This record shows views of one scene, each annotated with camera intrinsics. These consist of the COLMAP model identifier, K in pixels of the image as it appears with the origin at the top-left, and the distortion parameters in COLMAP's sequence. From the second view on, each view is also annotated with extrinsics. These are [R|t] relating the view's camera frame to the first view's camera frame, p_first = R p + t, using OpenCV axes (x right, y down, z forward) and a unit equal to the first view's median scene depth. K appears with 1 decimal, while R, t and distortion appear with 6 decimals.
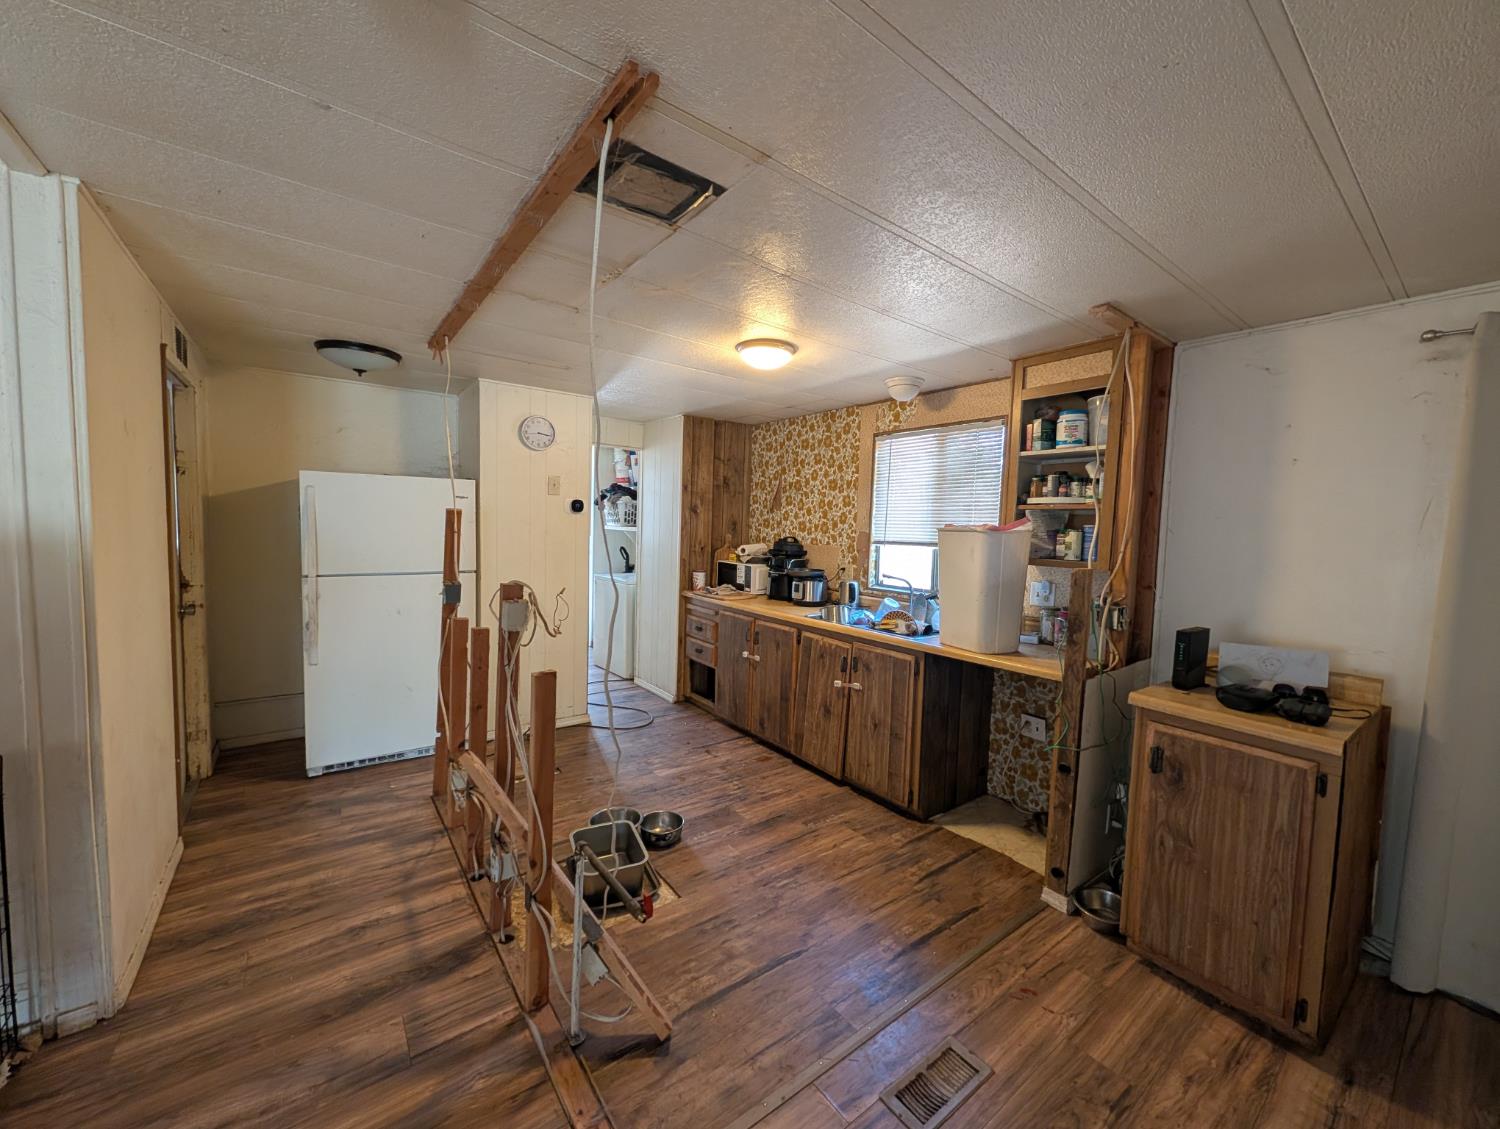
lens RADIAL K [[579.1, 0, 748.9], [0, 579.1, 565.7], [0, 0, 1]] dist [-0.001253, 0.000085]
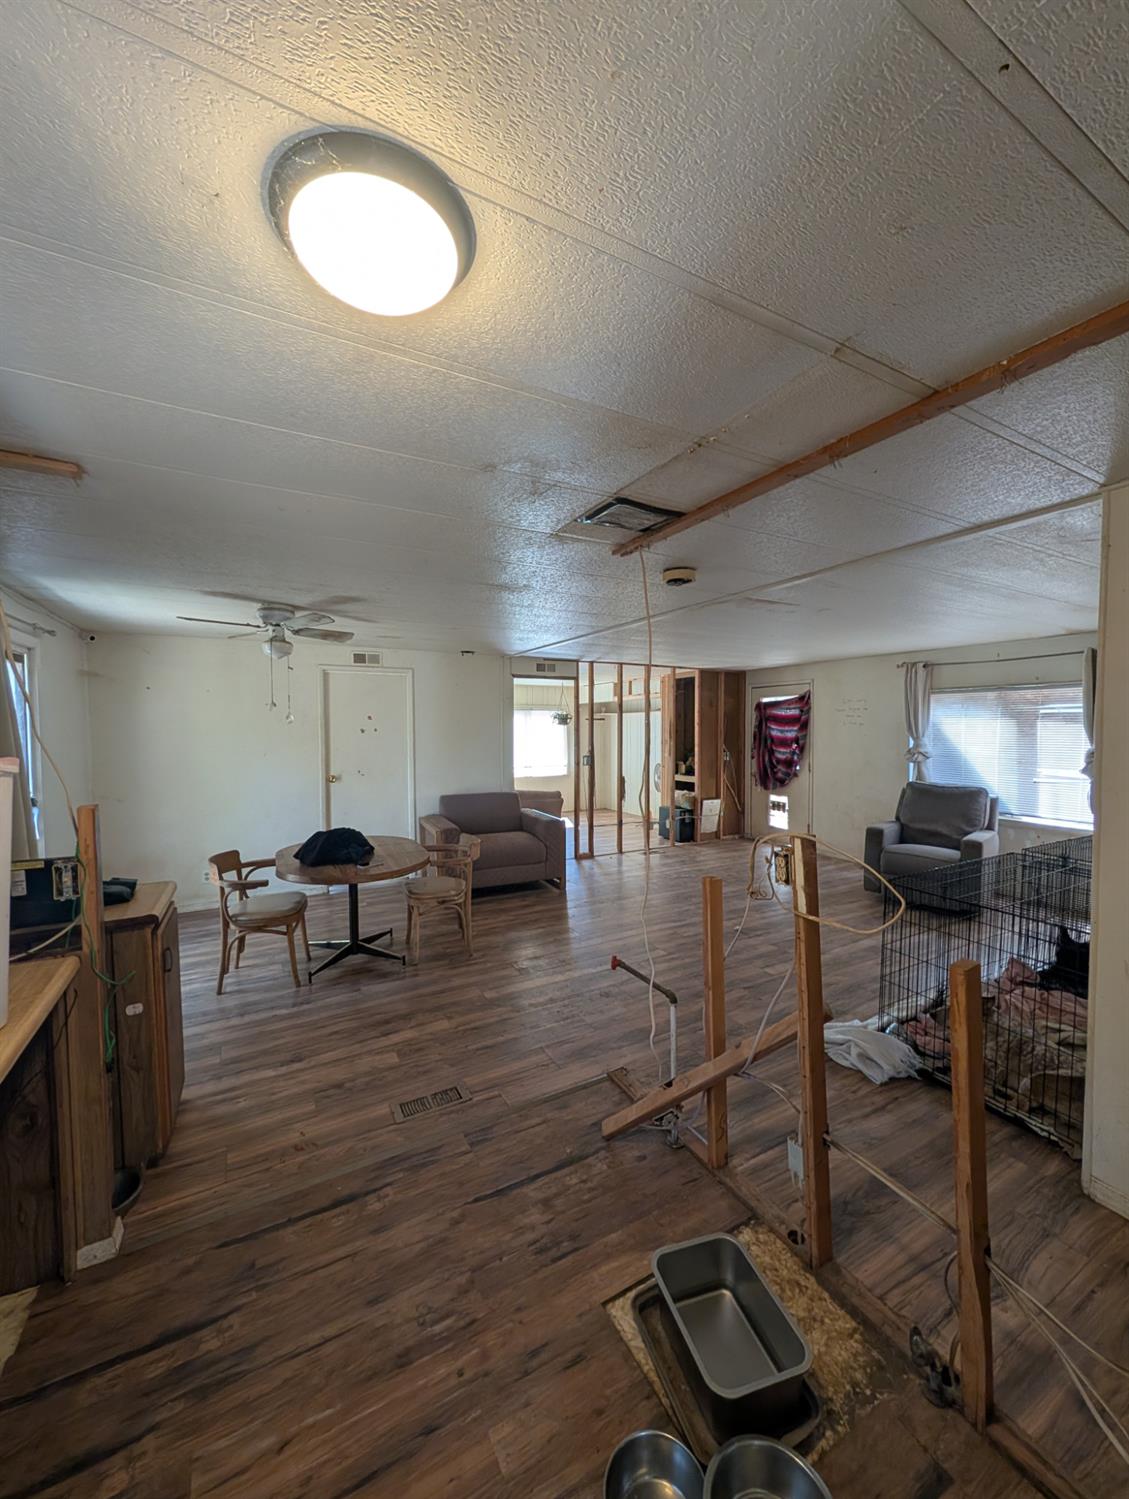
lens RADIAL K [[578.7, 0, 564.5], [0, 578.7, 748.8], [0, 0, 1]] dist [-0.001253, 0.000085]
pose [[-0.989333, -0.036491, 0.141030, -0.172969], [-0.021310, 0.993956, 0.107691, -0.195035], [-0.144107, 0.103537, -0.984131, 1.885628]]
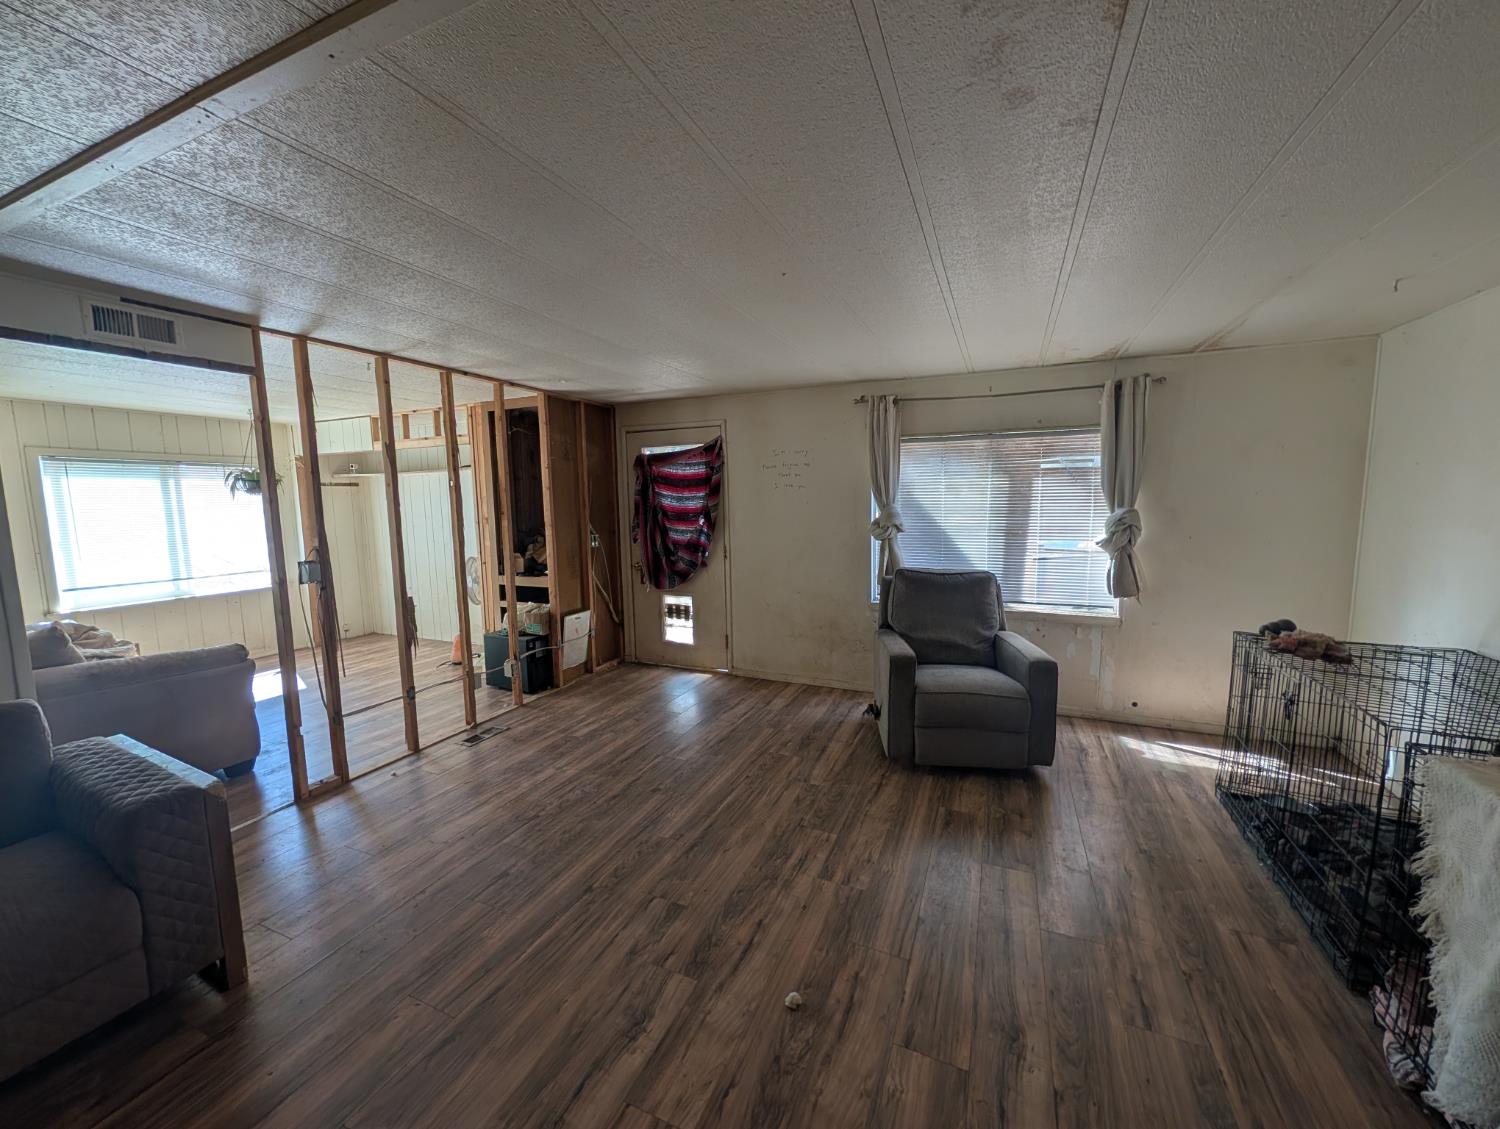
lens RADIAL K [[579.1, 0, 753.1], [0, 579.1, 560.9], [0, 0, 1]] dist [-0.001253, 0.000085]
pose [[-0.871889, 0.032280, -0.488639, -0.150438], [-0.048214, 0.987319, 0.151253, -0.159667], [0.487324, 0.155435, -0.859276, 1.460568]]
